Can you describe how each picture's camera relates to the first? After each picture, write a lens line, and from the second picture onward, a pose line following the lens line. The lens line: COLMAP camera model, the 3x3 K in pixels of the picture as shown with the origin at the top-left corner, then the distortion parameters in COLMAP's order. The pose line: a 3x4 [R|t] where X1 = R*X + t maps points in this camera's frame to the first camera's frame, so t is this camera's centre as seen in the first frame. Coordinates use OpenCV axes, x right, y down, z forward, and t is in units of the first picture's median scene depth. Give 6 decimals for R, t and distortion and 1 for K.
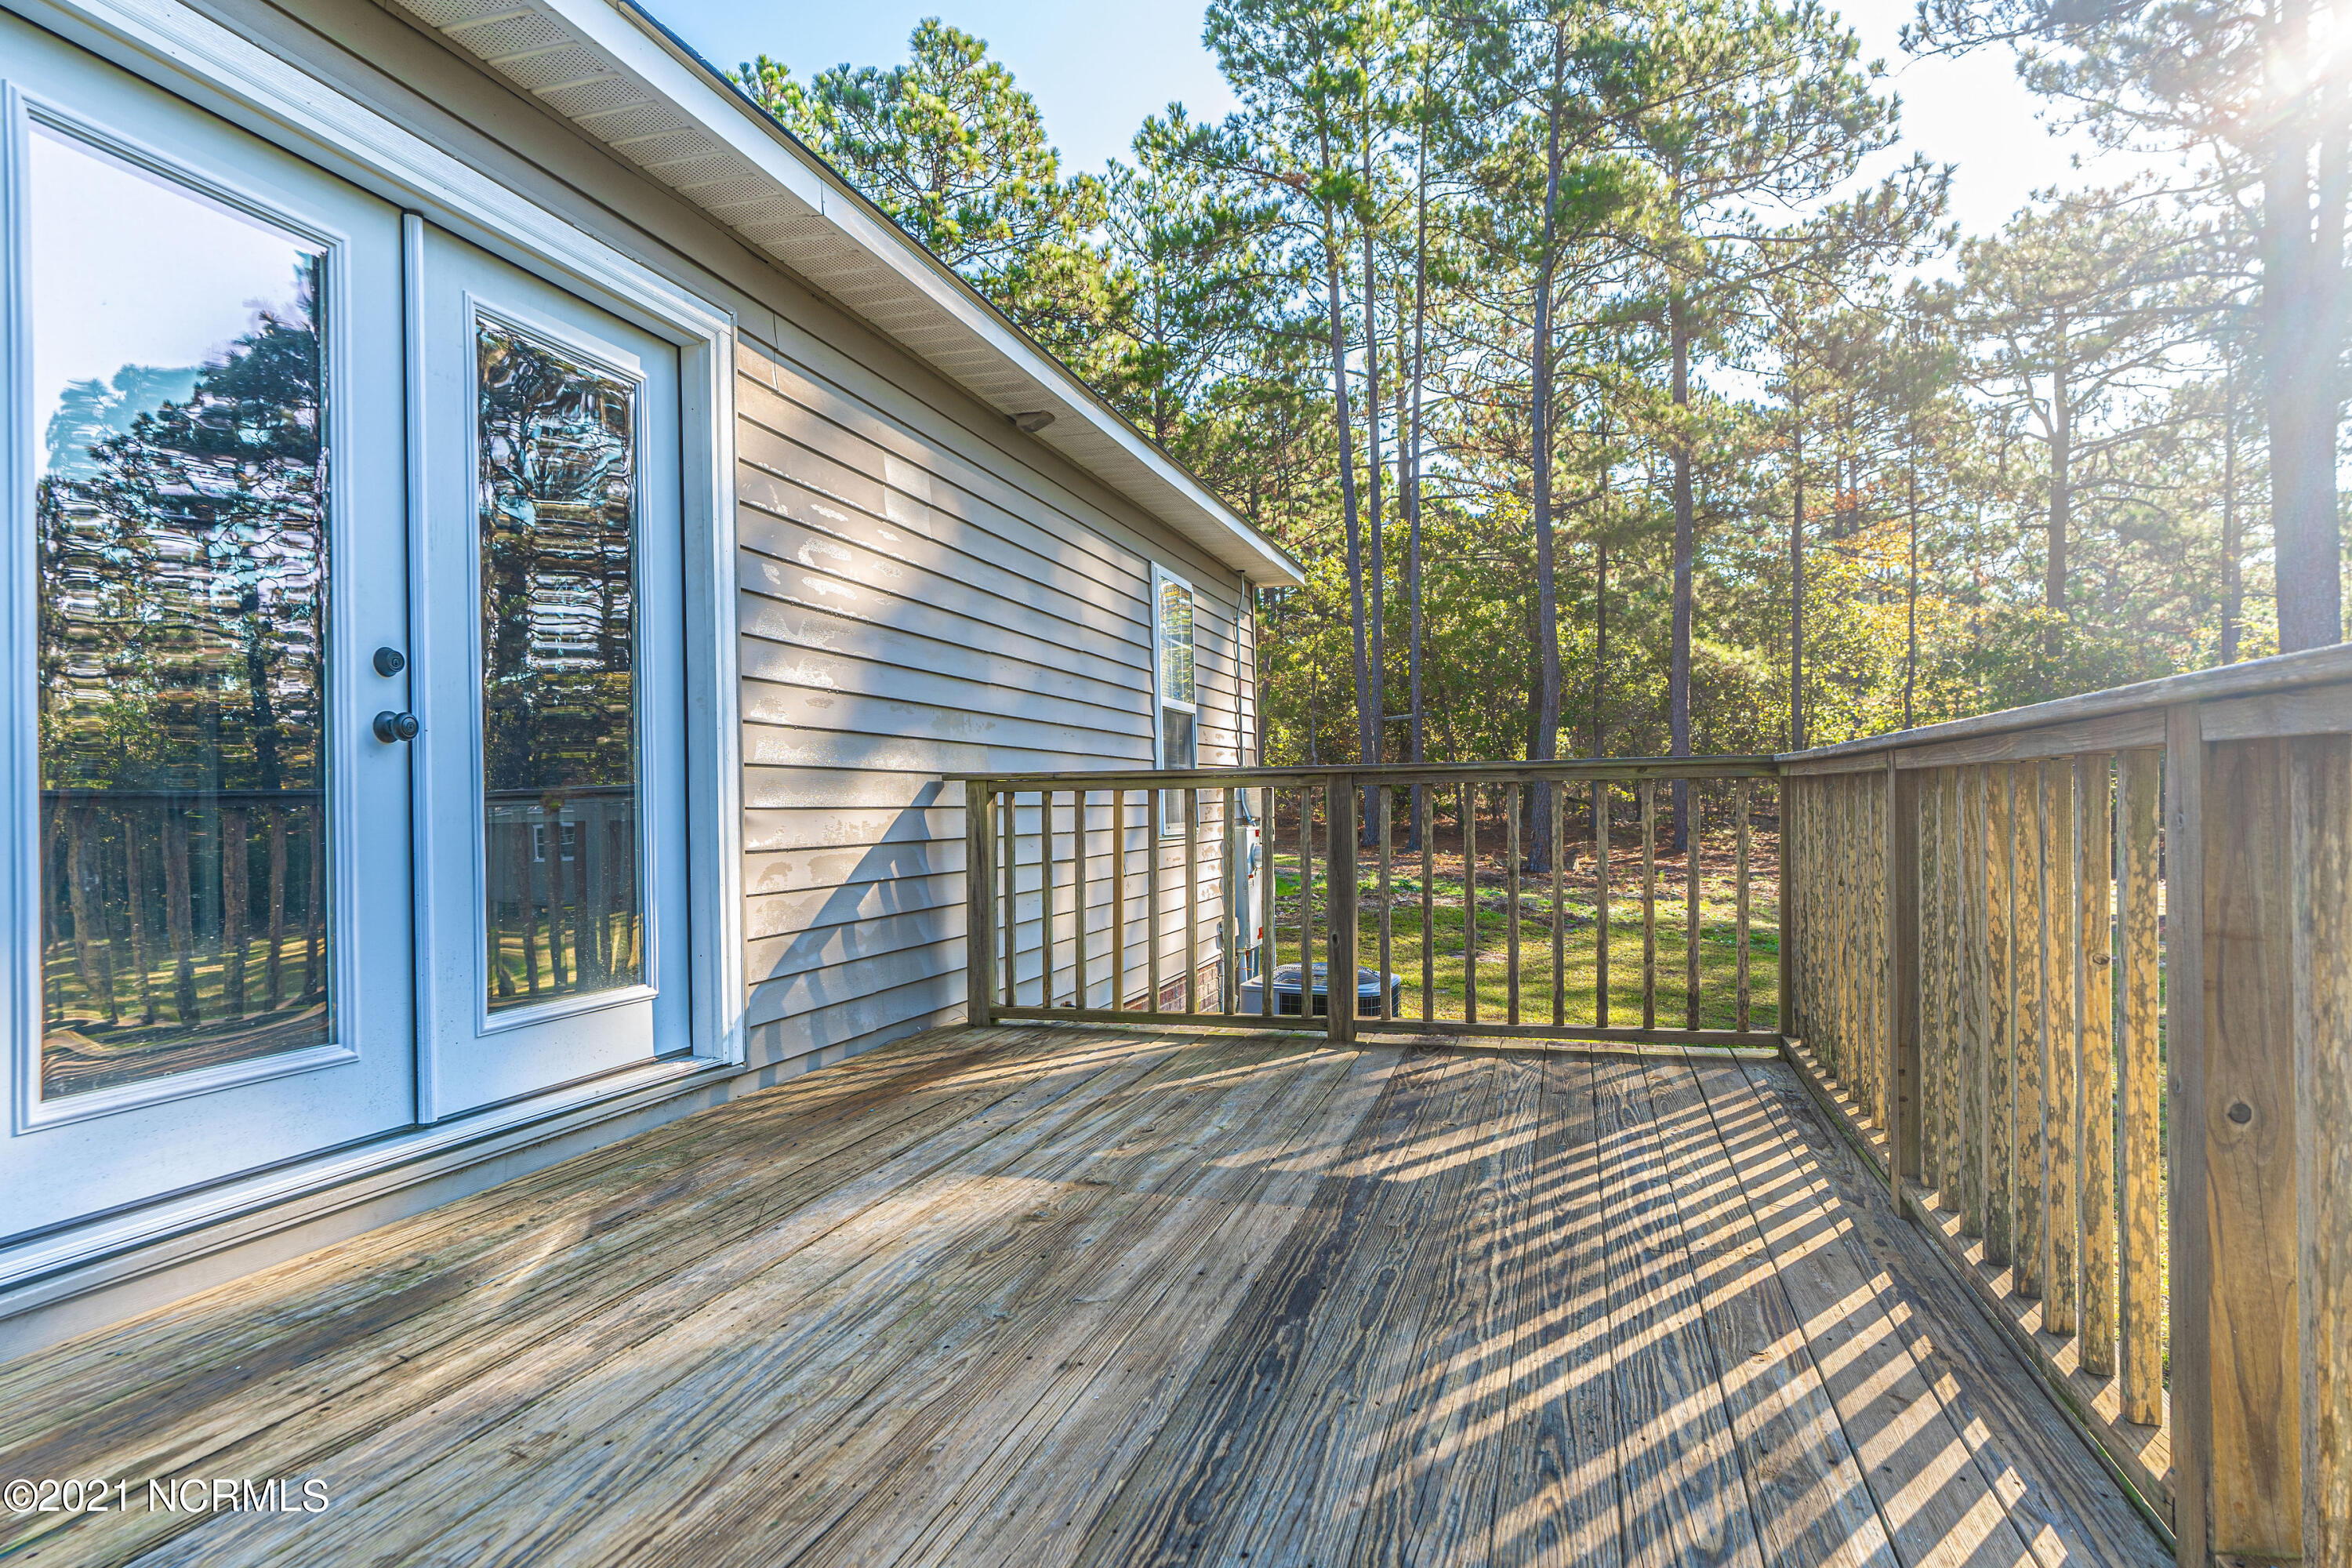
lens RADIAL K [[1300.3, 0, 1167.4], [0, 1300.3, 796.4], [0, 0, 1]] dist [-0.000418, 0.001313]
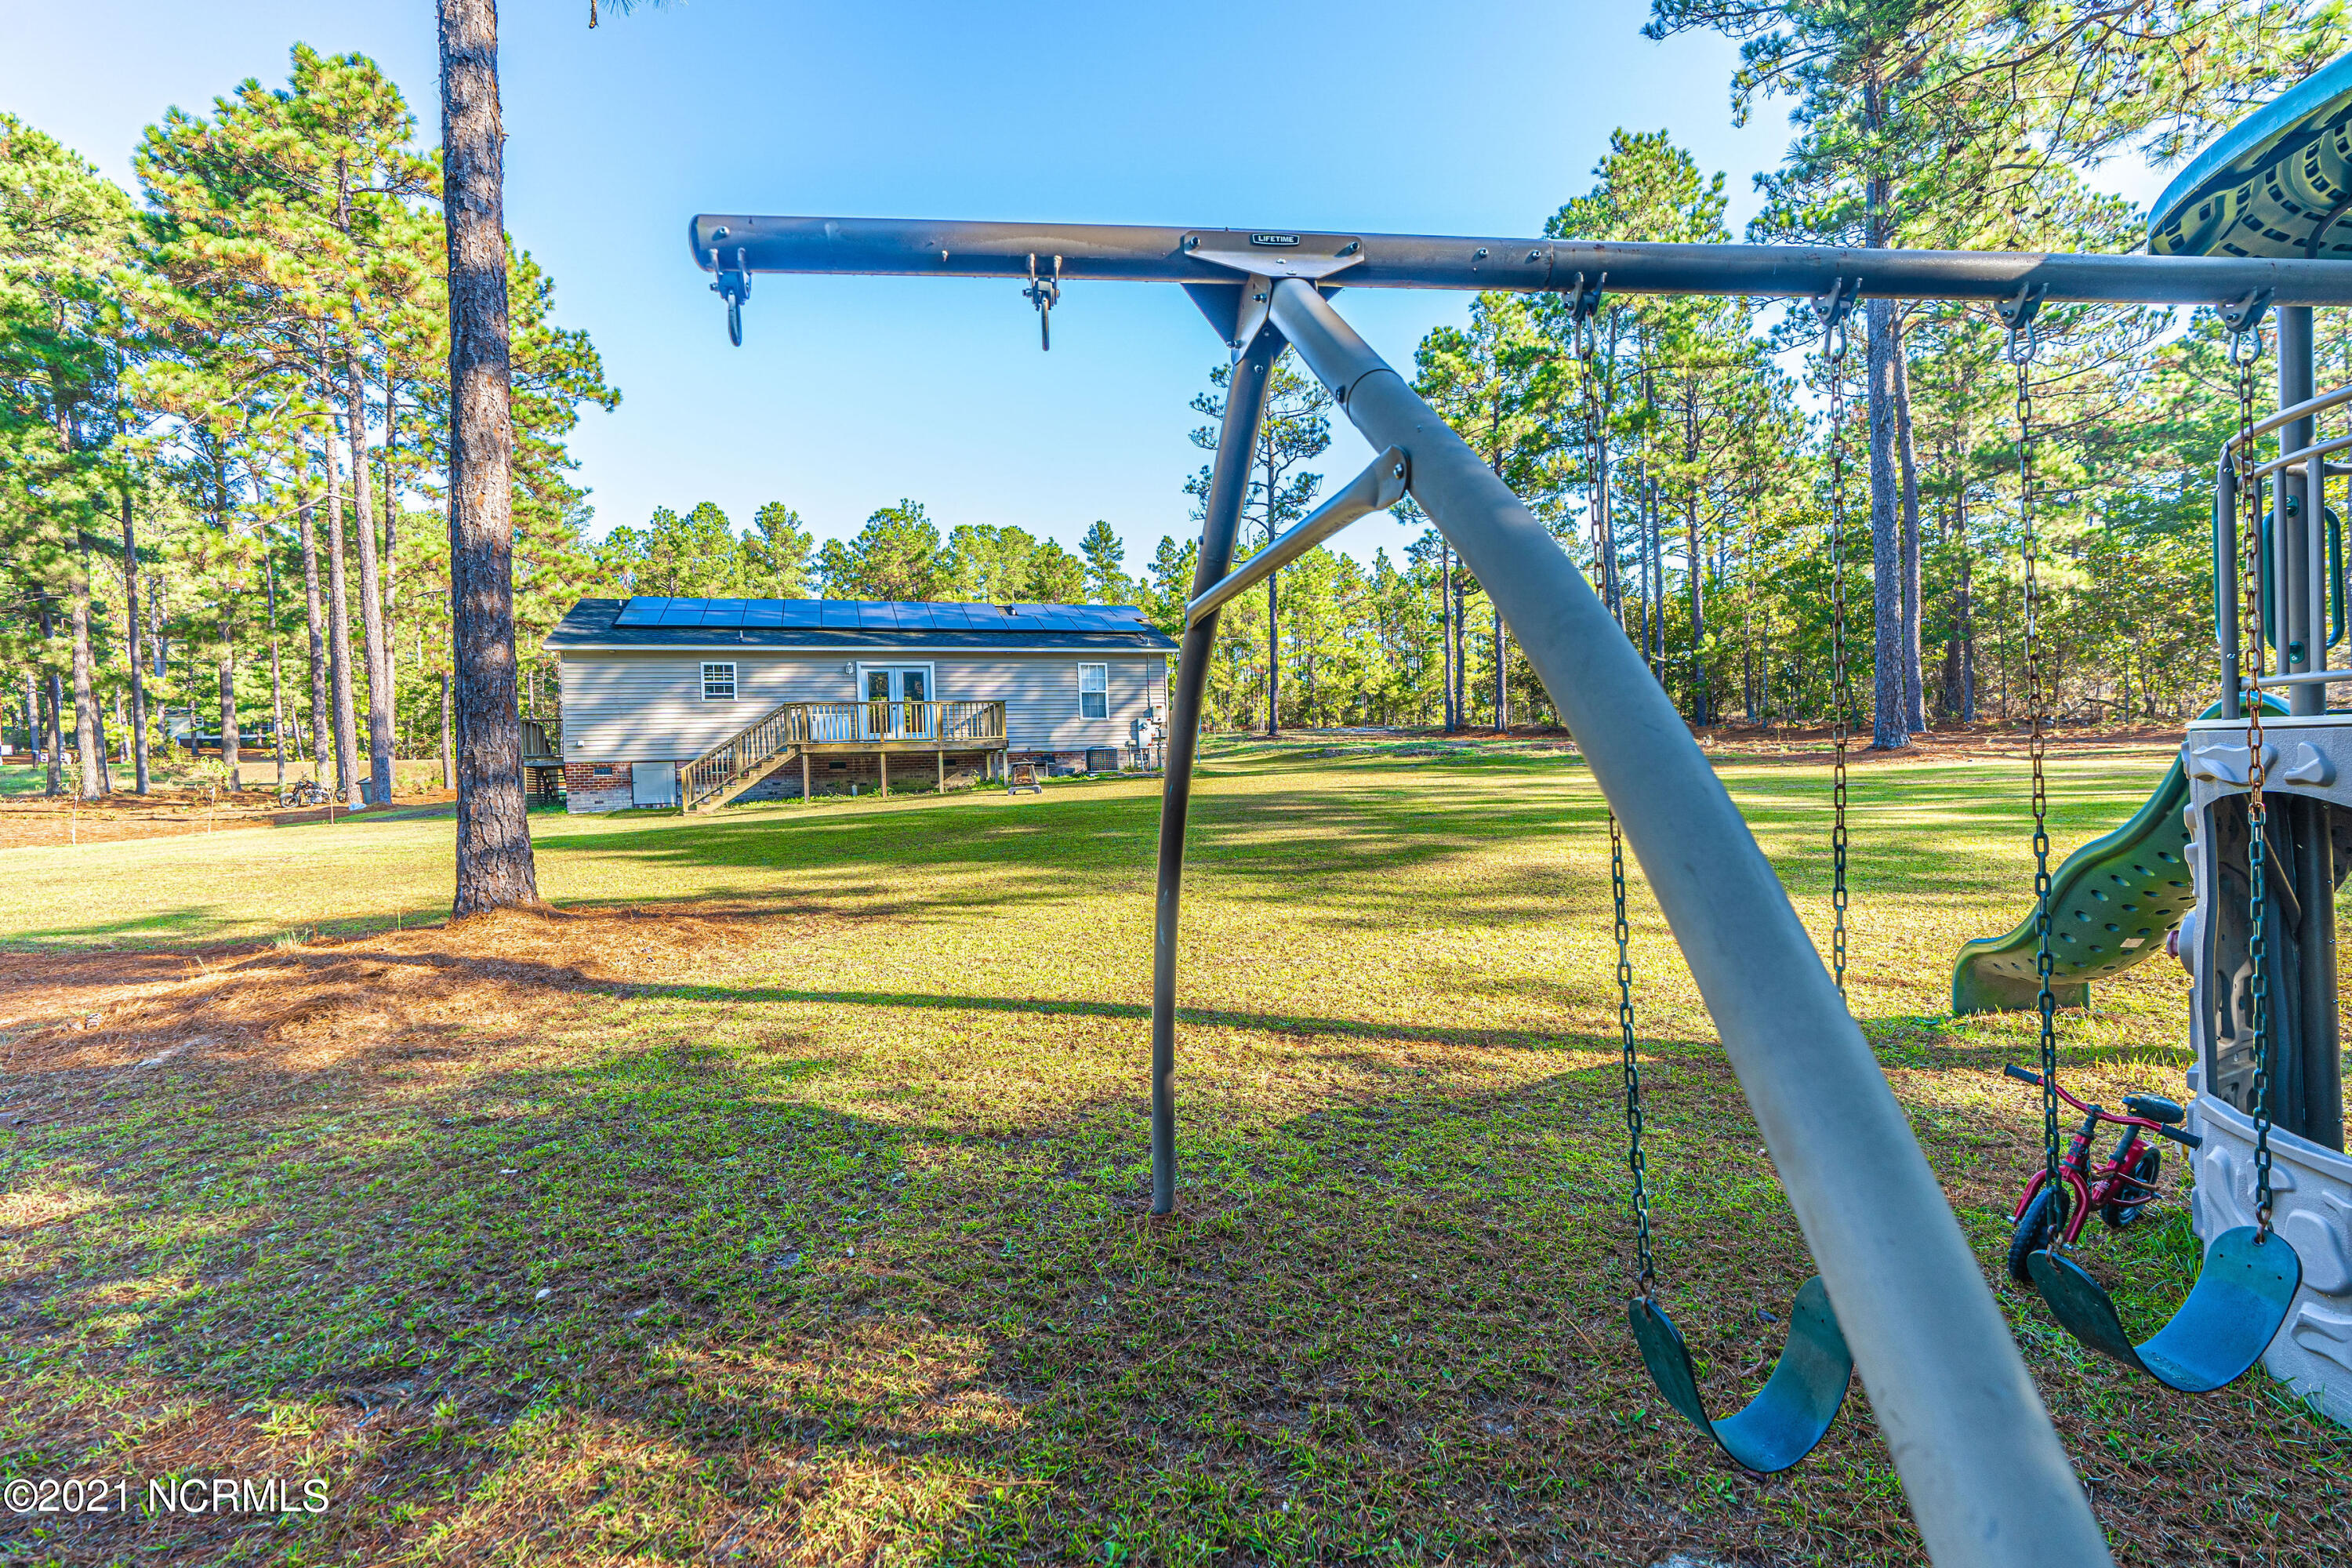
lens RADIAL K [[1060.5, 0, 1165.0], [0, 1060.5, 794.6], [0, 0, 1]] dist [-0.004770, -0.000082]
pose [[0.575911, 0.007030, -0.817482, 1.003737], [0.028867, 0.999165, 0.028930, 0.060436], [0.817003, -0.040259, 0.575227, -0.302531]]
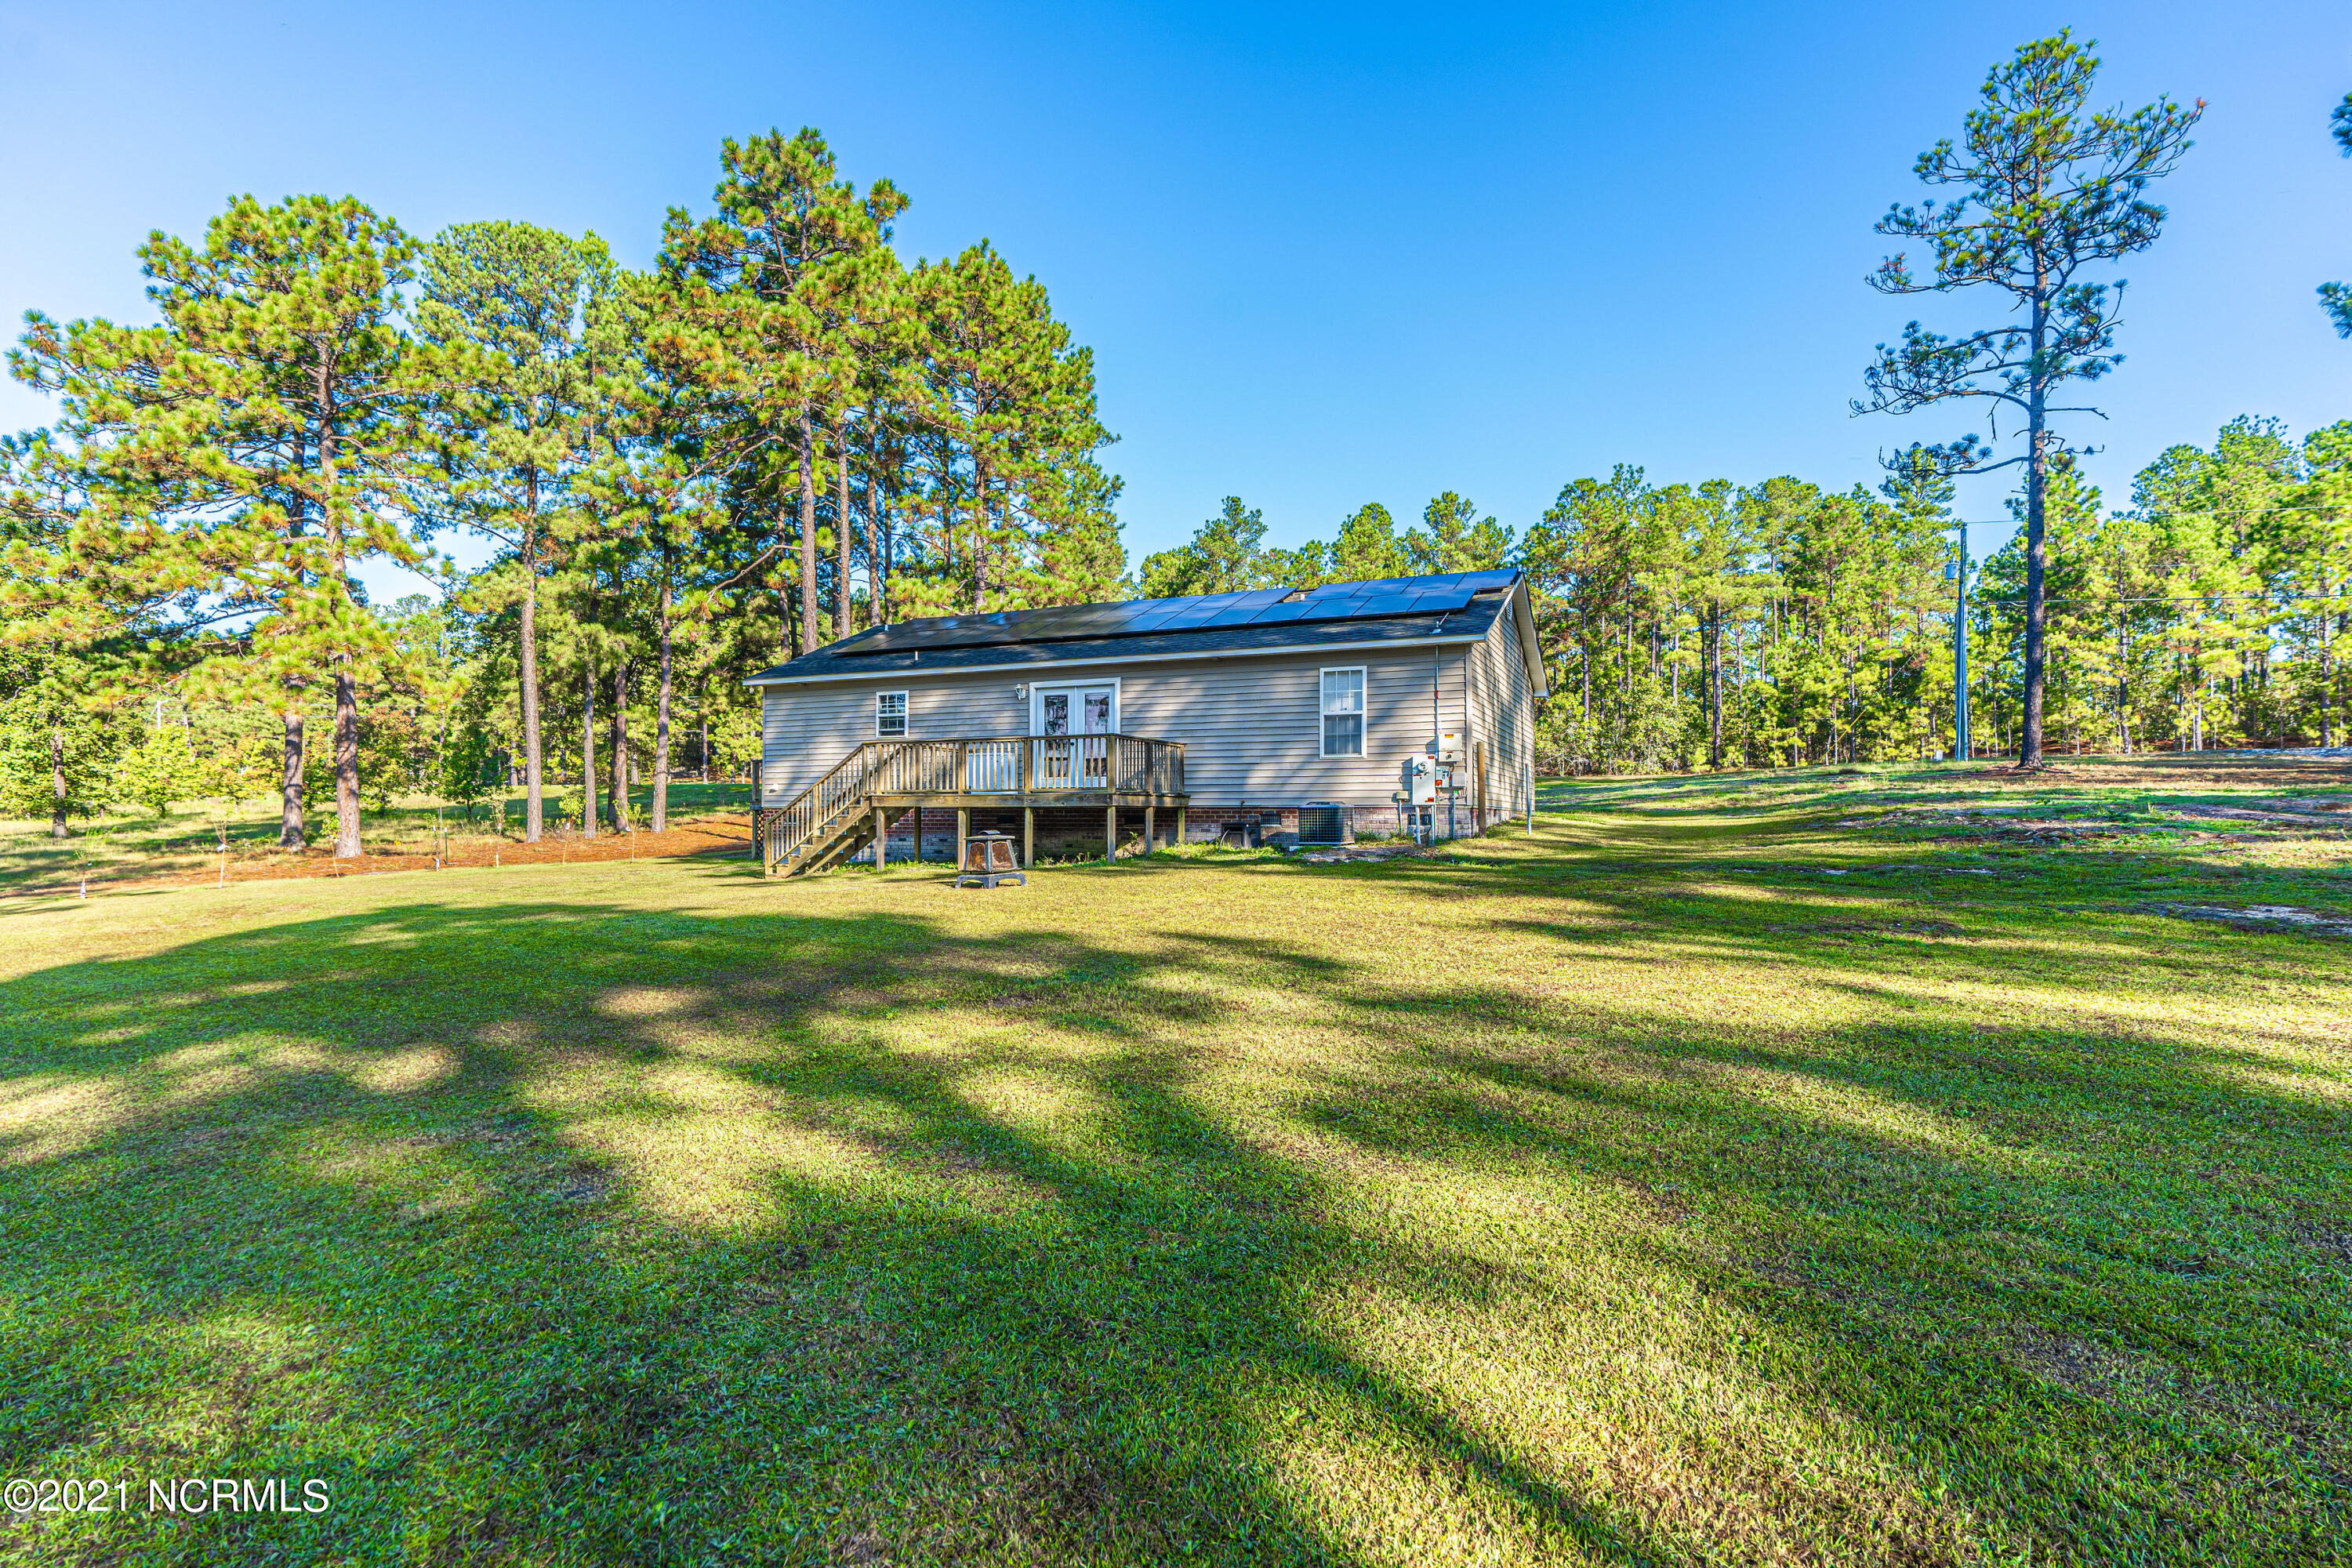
lens RADIAL K [[1151.9, 0, 1170.0], [0, 1151.9, 796.0], [0, 0, 1]] dist [-0.004317, 0.000092]
pose [[-0.121181, -0.000091, -0.992630, 0.802480], [0.007031, 0.999975, -0.000950, 0.035558], [0.992606, -0.007094, -0.121177, 0.287480]]
